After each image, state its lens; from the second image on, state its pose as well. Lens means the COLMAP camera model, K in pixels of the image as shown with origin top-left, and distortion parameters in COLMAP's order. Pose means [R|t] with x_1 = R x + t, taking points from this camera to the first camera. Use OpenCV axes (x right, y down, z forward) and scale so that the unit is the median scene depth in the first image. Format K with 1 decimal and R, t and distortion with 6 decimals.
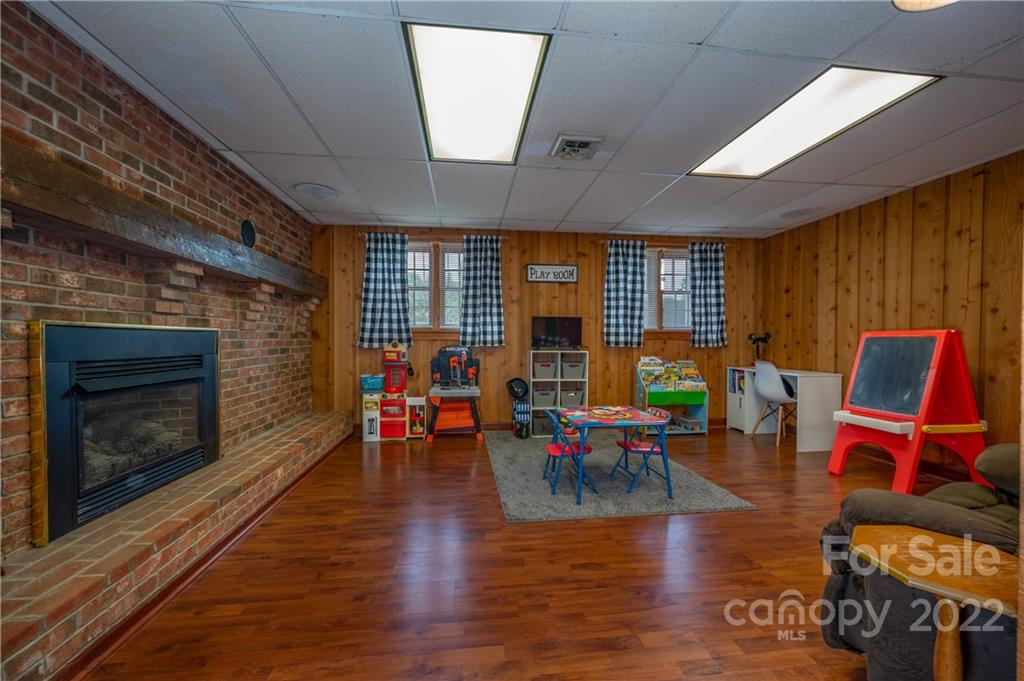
lens RADIAL K [[411.8, 0, 512.1], [0, 411.8, 345.5], [0, 0, 1]] dist [-0.001079, -0.000079]
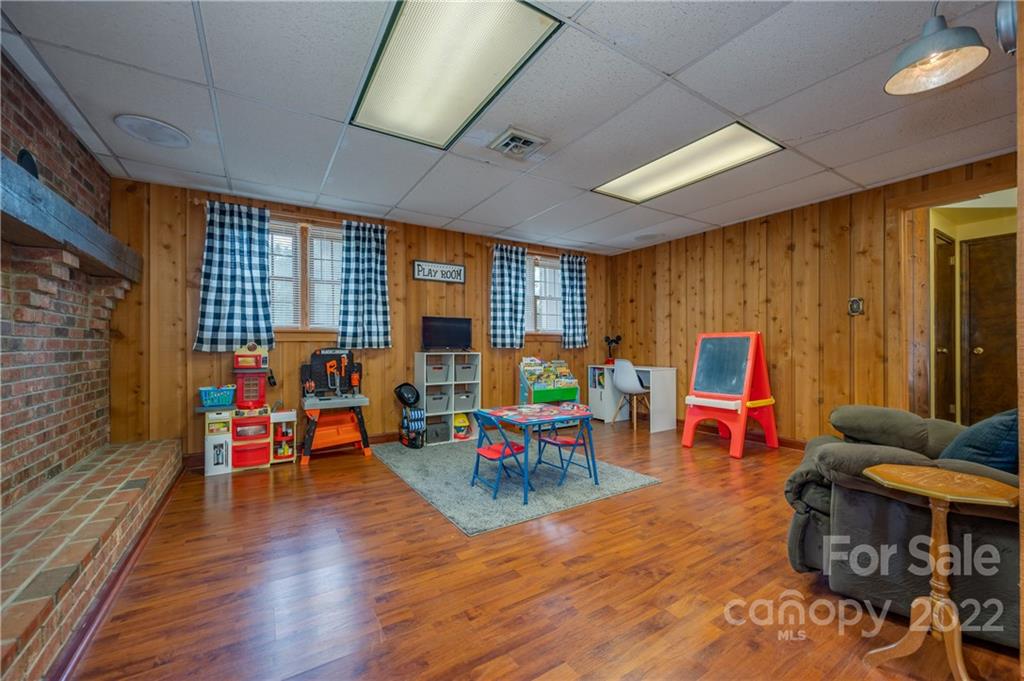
lens RADIAL K [[411.8, 0, 512.1], [0, 411.8, 345.5], [0, 0, 1]] dist [-0.001079, -0.000079]
pose [[0.898433, -0.003713, 0.439096, -0.183202], [0.011313, 0.999828, -0.014693, 0.012064], [-0.438966, 0.018168, 0.898320, 0.074271]]
